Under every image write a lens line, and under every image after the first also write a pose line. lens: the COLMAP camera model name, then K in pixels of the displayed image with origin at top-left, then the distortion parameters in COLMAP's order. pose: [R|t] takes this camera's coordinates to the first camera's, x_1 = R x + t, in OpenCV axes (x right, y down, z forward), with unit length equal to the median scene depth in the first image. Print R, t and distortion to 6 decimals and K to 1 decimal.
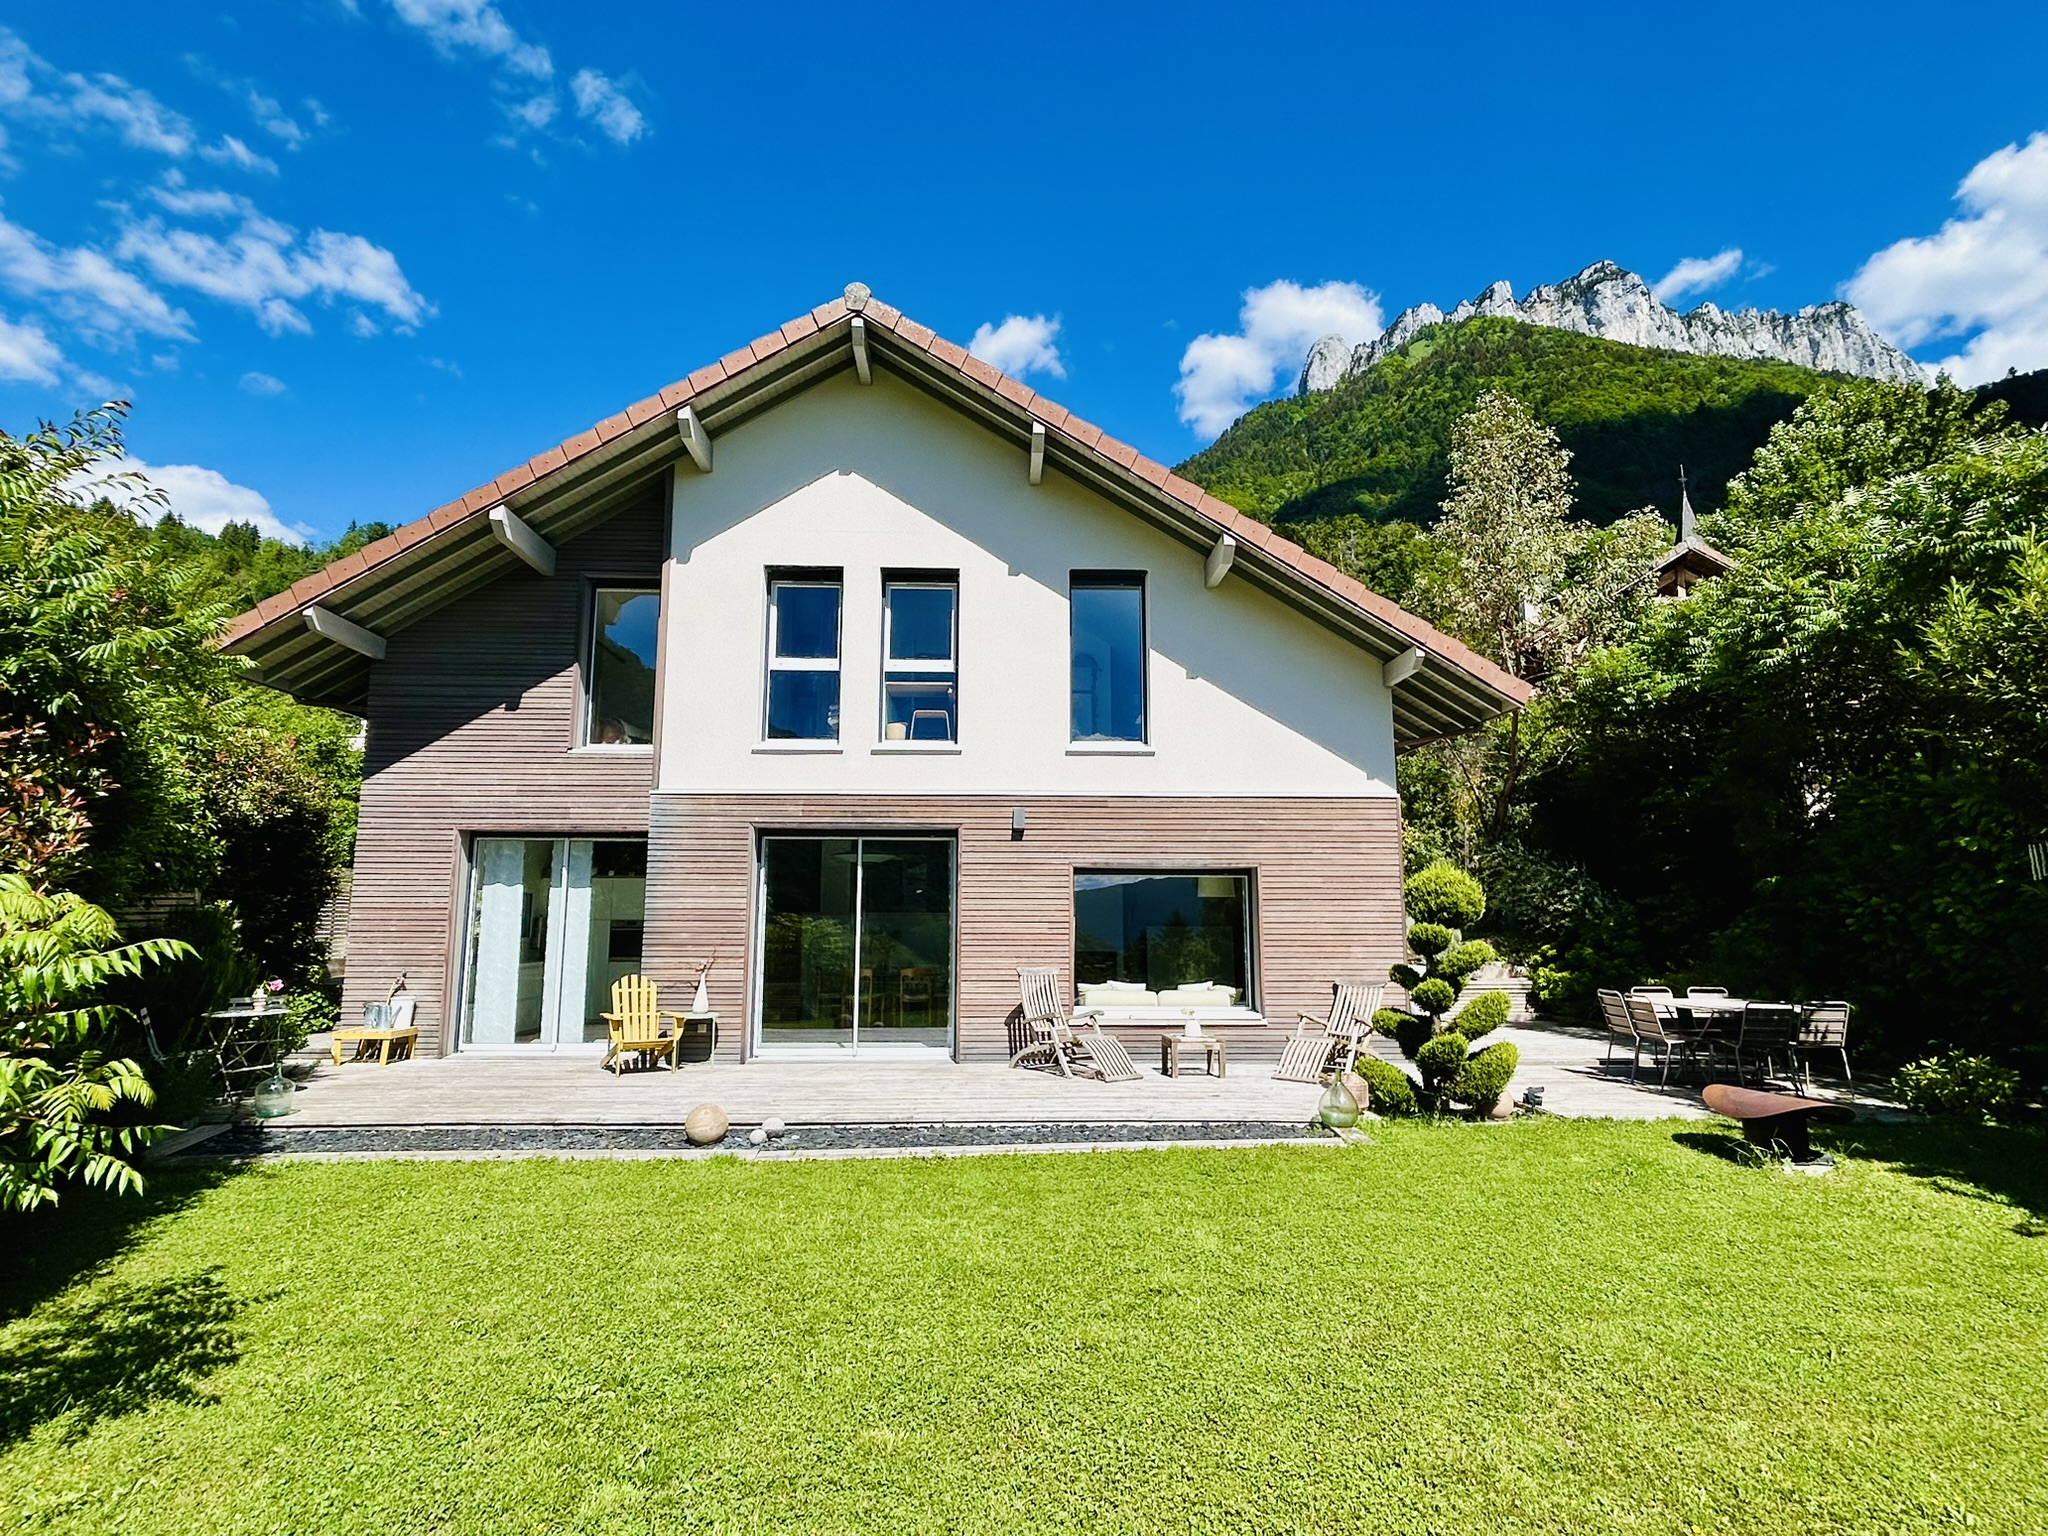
lens RADIAL K [[1032.1, 0, 1024.0], [0, 1032.1, 768.0], [0, 0, 1]] dist [-0.002029, -0.000896]
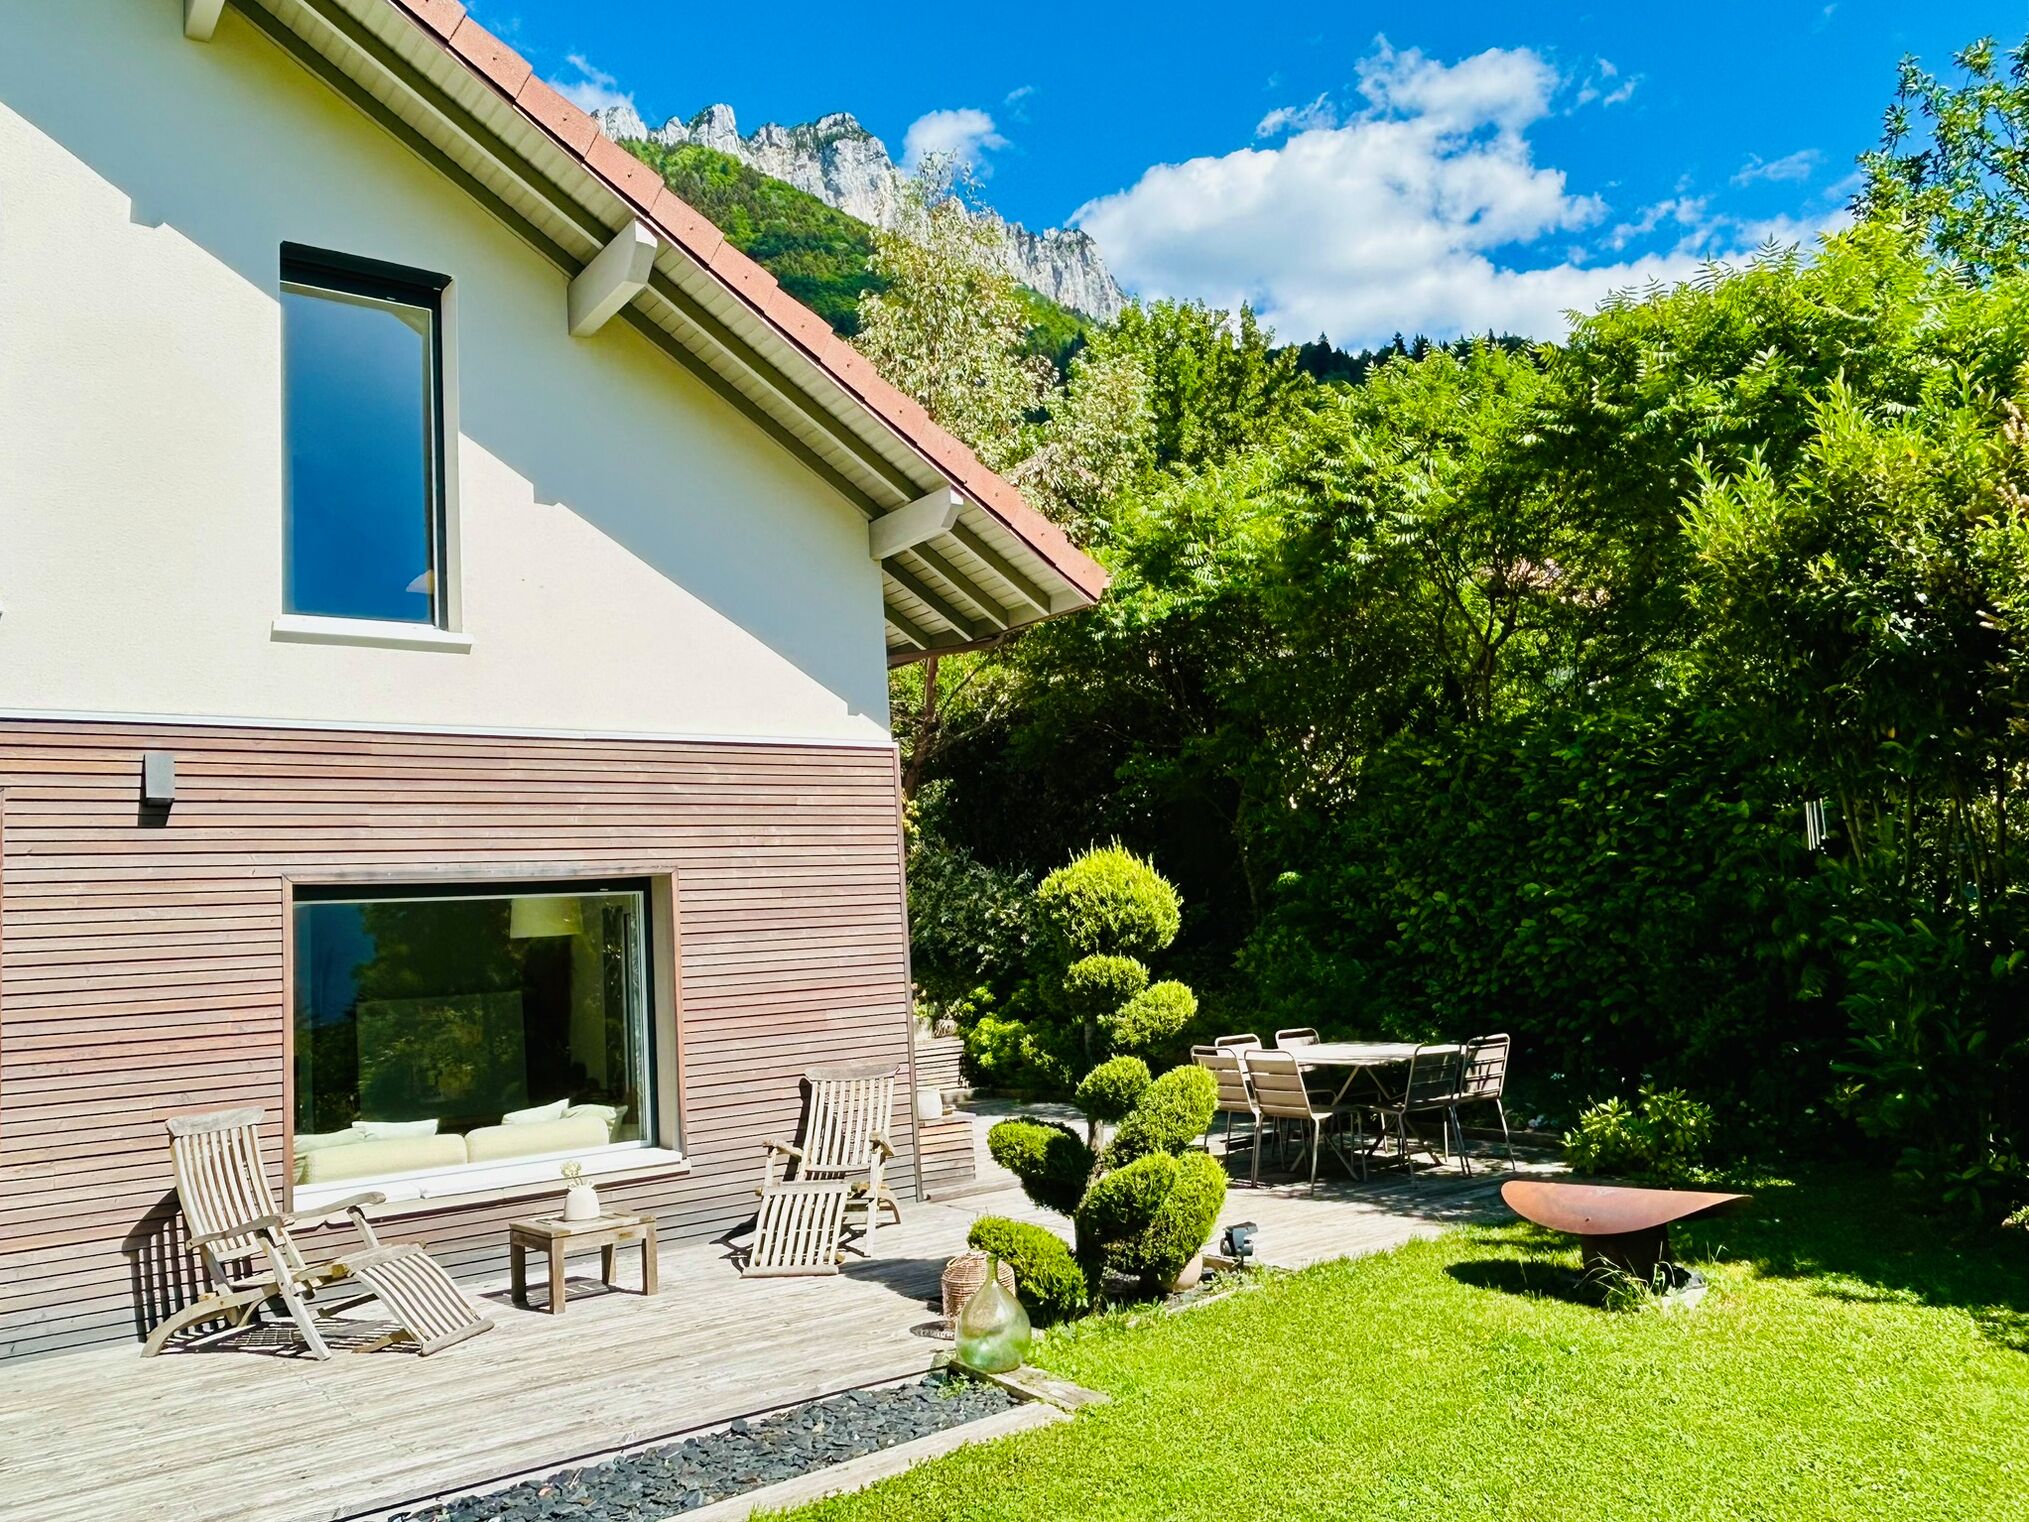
lens RADIAL K [[1523.2, 0, 1014.5], [0, 1523.2, 761.0], [0, 0, 1]] dist [0.005456, -0.007809]
pose [[0.818457, 0.016490, 0.574330, -0.078726], [-0.021620, 0.999764, 0.002106, 0.033232], [-0.574160, -0.014141, 0.818621, 0.261849]]
